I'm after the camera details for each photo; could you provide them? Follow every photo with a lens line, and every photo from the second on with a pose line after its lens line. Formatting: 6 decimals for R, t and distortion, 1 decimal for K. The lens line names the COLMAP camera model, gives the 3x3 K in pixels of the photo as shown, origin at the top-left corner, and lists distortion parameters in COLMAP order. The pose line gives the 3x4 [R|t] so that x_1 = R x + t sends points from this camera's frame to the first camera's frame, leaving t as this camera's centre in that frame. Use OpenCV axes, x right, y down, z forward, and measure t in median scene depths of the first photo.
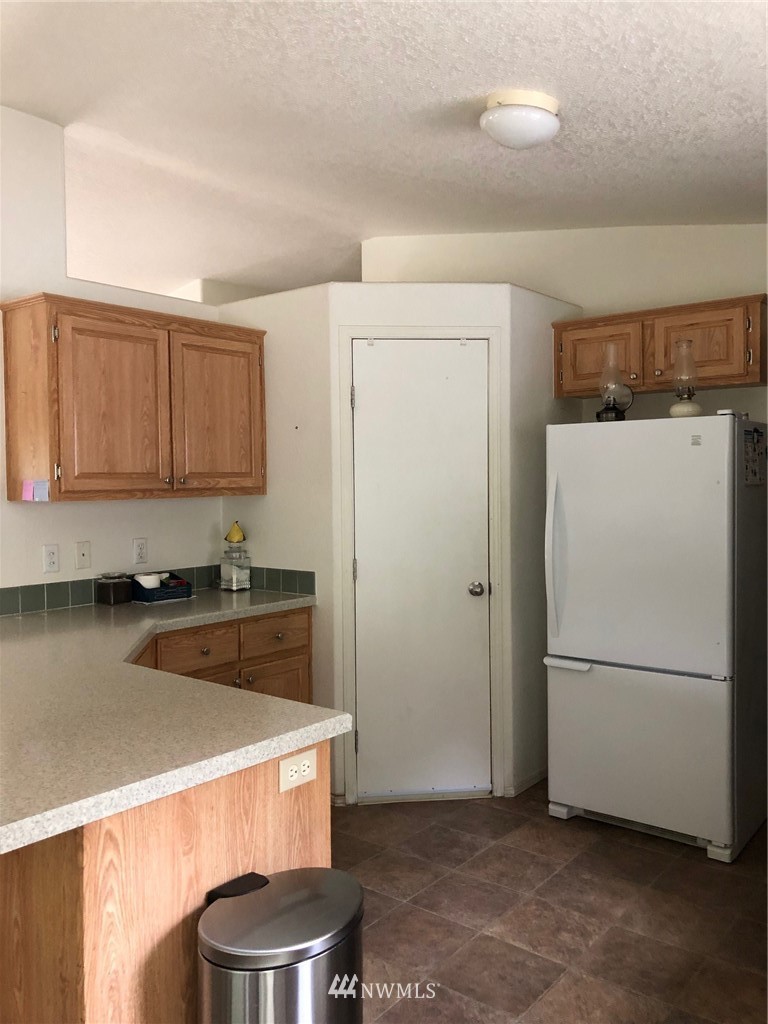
lens RADIAL K [[827.2, 0, 381.3], [0, 827.2, 494.7], [0, 0, 1]] dist [0.034464, -0.072164]
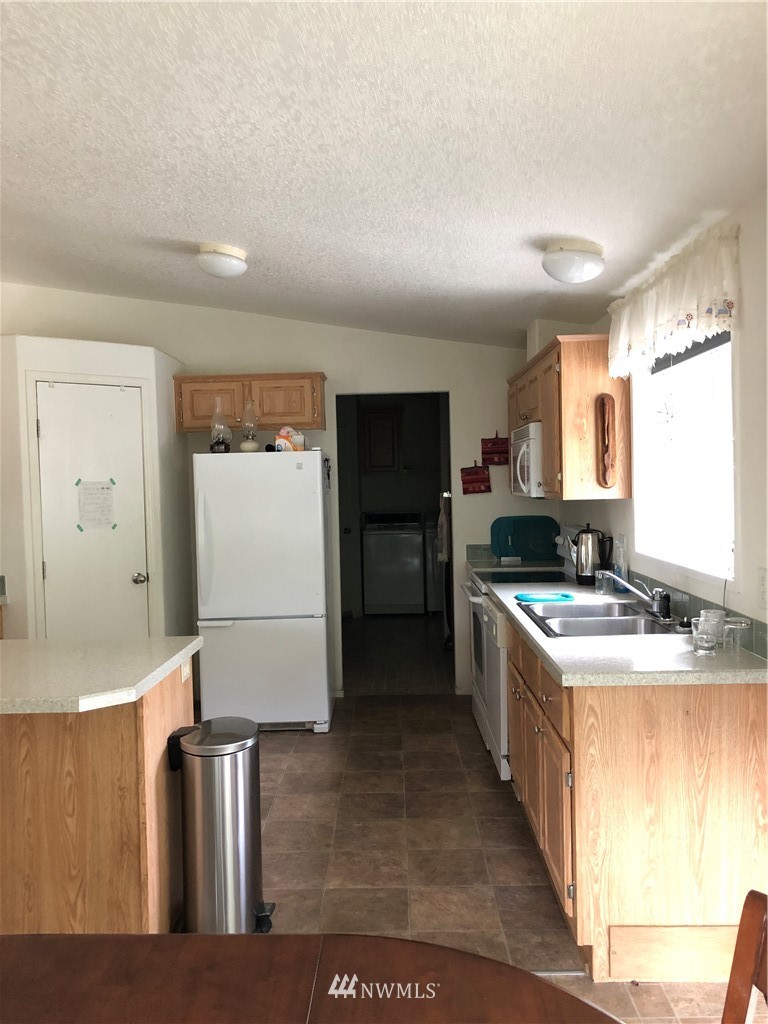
lens RADIAL K [[827.2, 0, 381.3], [0, 827.2, 494.7], [0, 0, 1]] dist [0.034464, -0.072164]
pose [[0.786230, -0.019720, 0.617619, -0.408890], [0.030092, 0.999527, -0.006393, 0.002027], [-0.617200, 0.023612, 0.786452, -0.280679]]
